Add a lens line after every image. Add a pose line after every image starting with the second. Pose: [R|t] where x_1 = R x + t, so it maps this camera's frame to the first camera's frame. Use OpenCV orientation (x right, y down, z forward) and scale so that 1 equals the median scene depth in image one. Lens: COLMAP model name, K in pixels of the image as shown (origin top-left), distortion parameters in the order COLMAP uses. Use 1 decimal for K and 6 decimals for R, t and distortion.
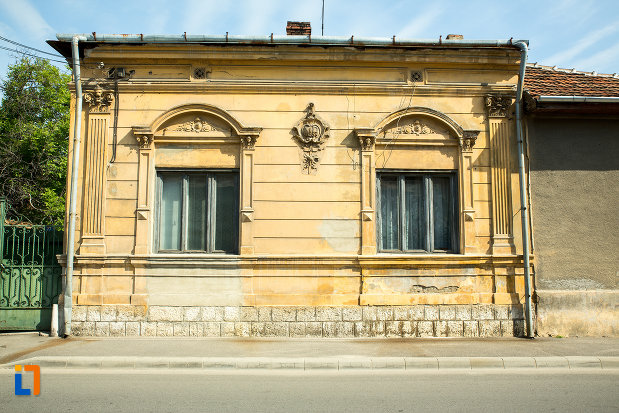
lens RADIAL K [[516.8, 0, 308.6], [0, 516.8, 204.3], [0, 0, 1]] dist [-0.057246, 0.054252]
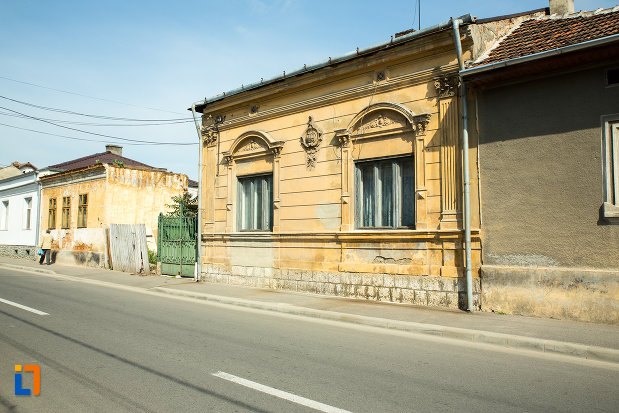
lens RADIAL K [[469.7, 0, 307.5], [0, 469.7, 208.3], [0, 0, 1]] dist [-0.067006, -0.003310]
pose [[0.726838, -0.045970, -0.685268, 0.818257], [0.065720, 0.997834, 0.002769, 0.033671], [0.683657, -0.047049, 0.728285, 0.116991]]
